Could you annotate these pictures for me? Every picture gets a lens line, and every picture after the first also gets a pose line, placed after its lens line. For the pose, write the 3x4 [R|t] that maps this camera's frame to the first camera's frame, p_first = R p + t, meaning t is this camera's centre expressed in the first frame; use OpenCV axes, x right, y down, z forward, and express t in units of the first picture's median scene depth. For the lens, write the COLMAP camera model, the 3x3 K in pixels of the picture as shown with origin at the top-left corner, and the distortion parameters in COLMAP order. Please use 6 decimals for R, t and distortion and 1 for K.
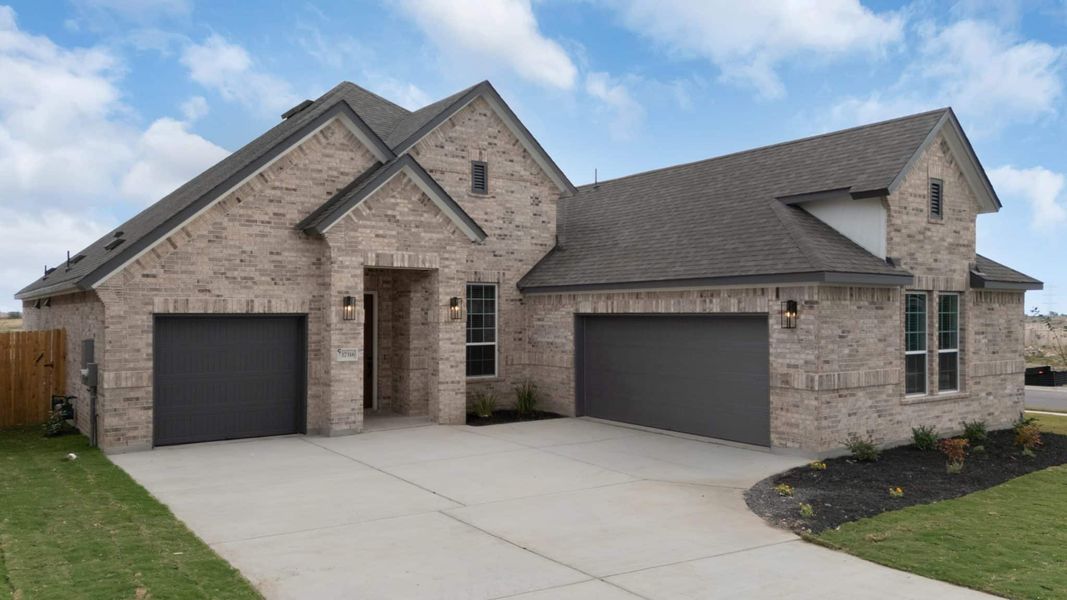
lens RADIAL K [[765.5, 0, 538.6], [0, 765.5, 305.1], [0, 0, 1]] dist [0.045345, -0.001862]
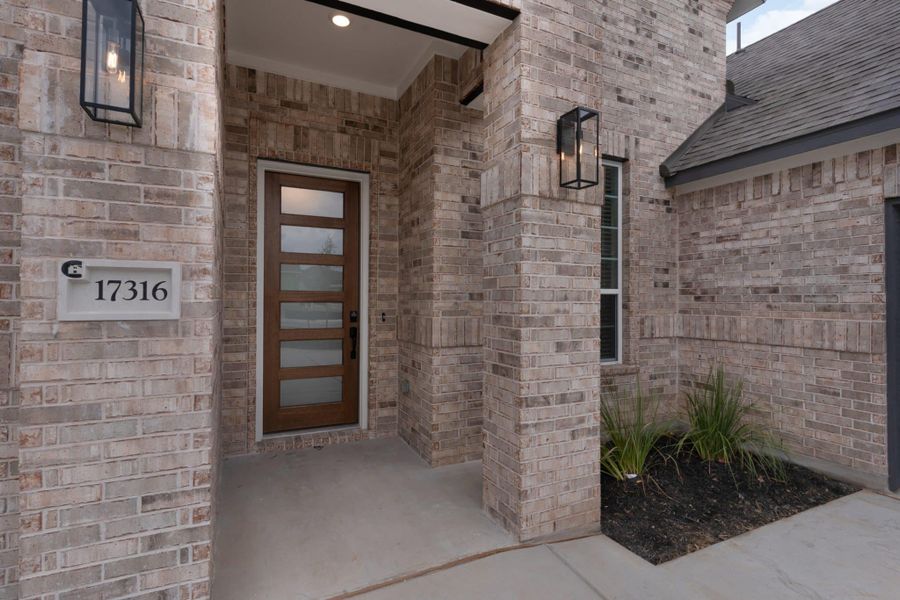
lens RADIAL K [[440.5, 0, 448.9], [0, 440.5, 284.0], [0, 0, 1]] dist [0.010786, 0.000131]
pose [[0.983837, -0.000662, -0.179064, -0.136314], [-0.003790, 0.999692, -0.024522, 0.065142], [0.179025, 0.024805, 0.983532, 0.889861]]
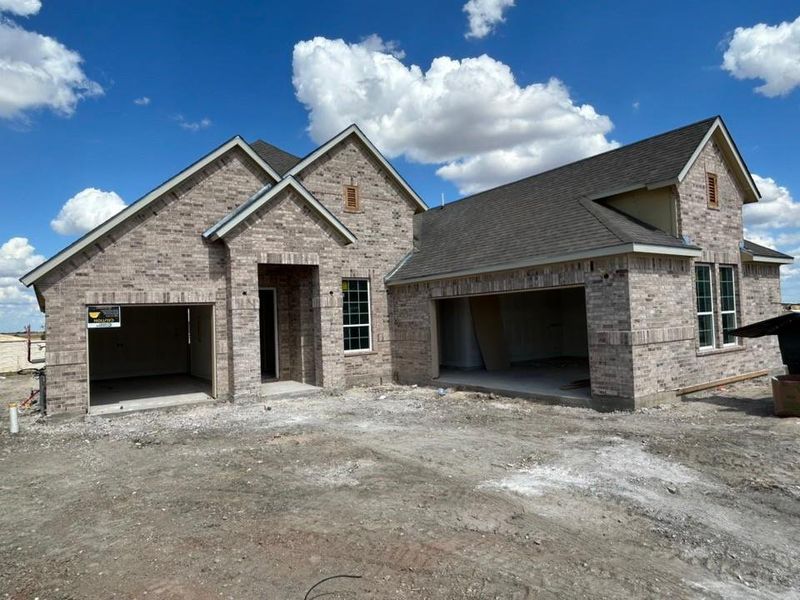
lens RADIAL K [[504.1, 0, 402.5], [0, 504.1, 294.6], [0, 0, 1]] dist [-0.003199, 0.003543]
pose [[0.998915, -0.040231, -0.023441, 0.027625], [0.039395, 0.998607, -0.035115, 0.038789], [0.024821, 0.034153, 0.999108, 0.180465]]
